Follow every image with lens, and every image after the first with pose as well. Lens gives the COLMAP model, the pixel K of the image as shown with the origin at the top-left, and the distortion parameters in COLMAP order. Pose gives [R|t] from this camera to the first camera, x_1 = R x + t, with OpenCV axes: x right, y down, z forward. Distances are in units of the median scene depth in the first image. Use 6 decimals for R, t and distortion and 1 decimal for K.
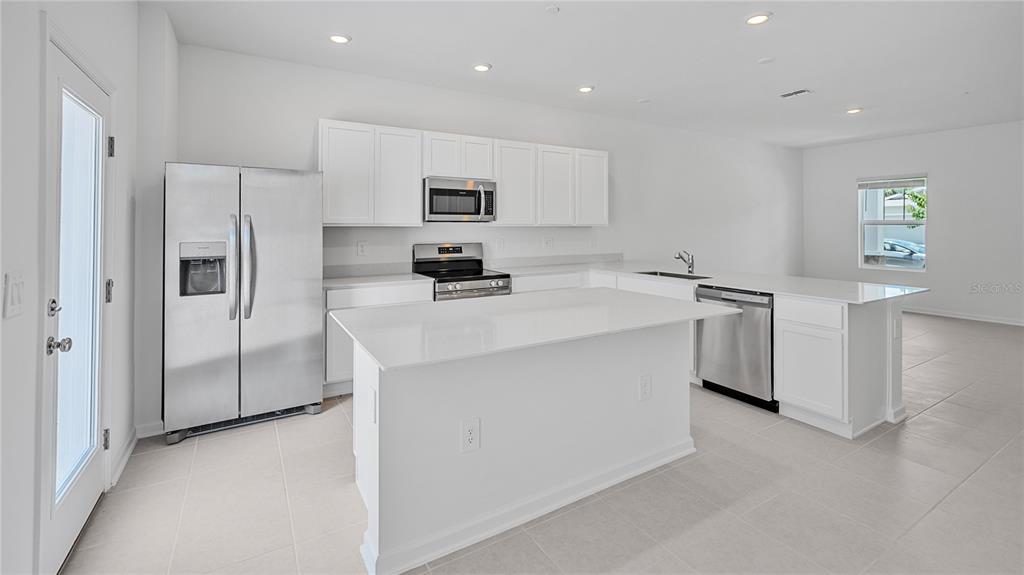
lens RADIAL K [[448.0, 0, 511.7], [0, 448.0, 215.5], [0, 0, 1]] dist [0.000406, -0.000076]
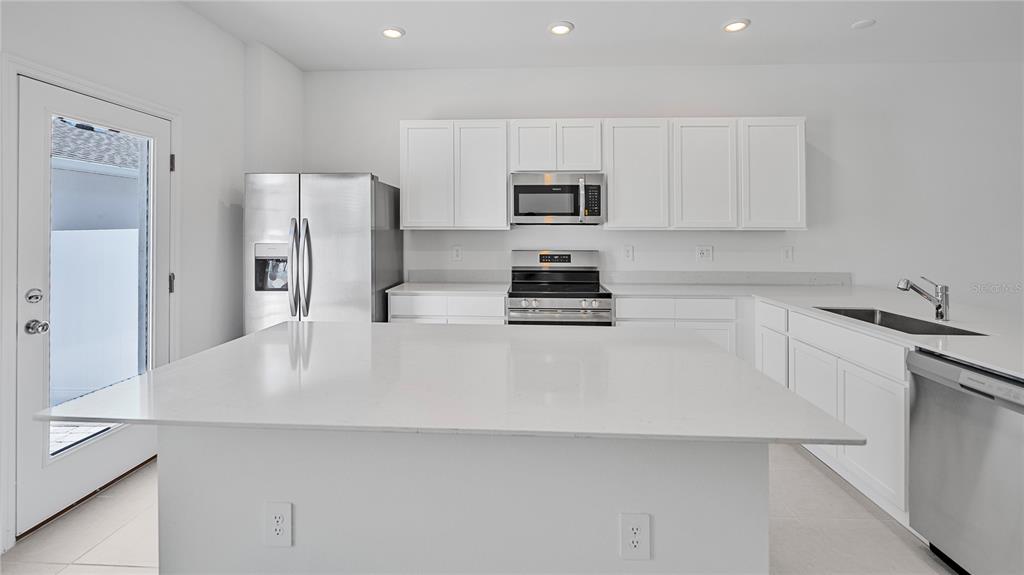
lens RADIAL K [[448.0, 0, 511.7], [0, 448.0, 215.5], [0, 0, 1]] dist [0.000406, -0.000076]
pose [[0.827368, -0.013493, -0.561498, 0.278088], [0.010568, 0.999908, -0.008456, 0.003755], [0.561561, 0.001063, 0.827435, 0.273252]]
